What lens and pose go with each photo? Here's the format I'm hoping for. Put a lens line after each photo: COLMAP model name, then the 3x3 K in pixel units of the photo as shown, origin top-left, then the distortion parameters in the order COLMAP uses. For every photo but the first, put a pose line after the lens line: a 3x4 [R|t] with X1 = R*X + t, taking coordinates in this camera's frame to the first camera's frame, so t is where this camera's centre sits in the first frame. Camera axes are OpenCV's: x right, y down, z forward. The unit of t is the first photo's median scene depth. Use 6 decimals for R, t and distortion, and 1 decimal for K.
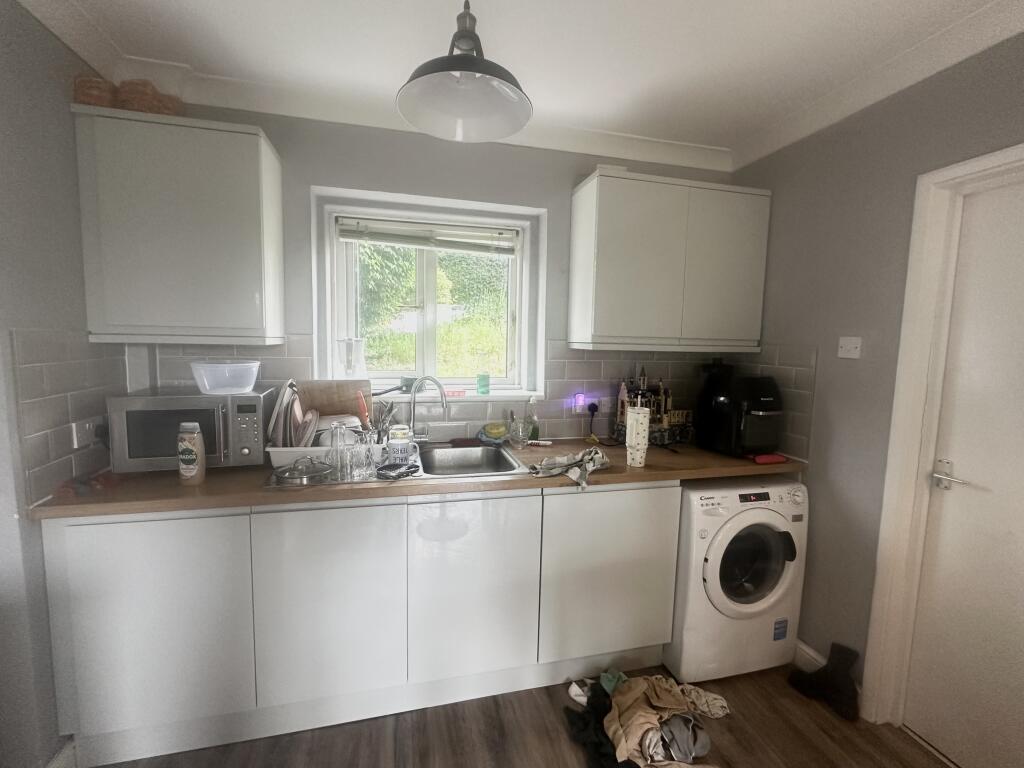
lens RADIAL K [[450.8, 0, 511.2], [0, 450.8, 384.8], [0, 0, 1]] dist [-0.002867, -0.000083]
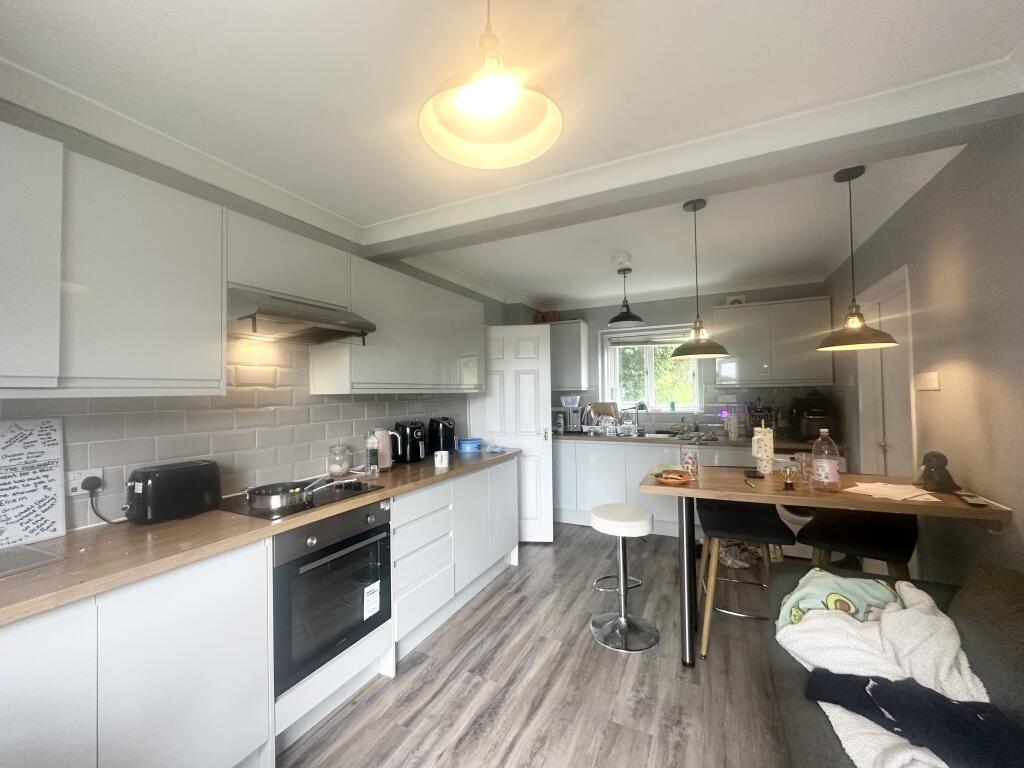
lens RADIAL K [[413.7, 0, 509.6], [0, 413.7, 382.4], [0, 0, 1]] dist [-0.003574, 0.000500]
pose [[0.759465, -0.047032, -0.648846, 0.795470], [-0.028878, 0.993963, -0.105850, 0.148292], [0.649907, 0.099127, 0.753522, -1.256916]]
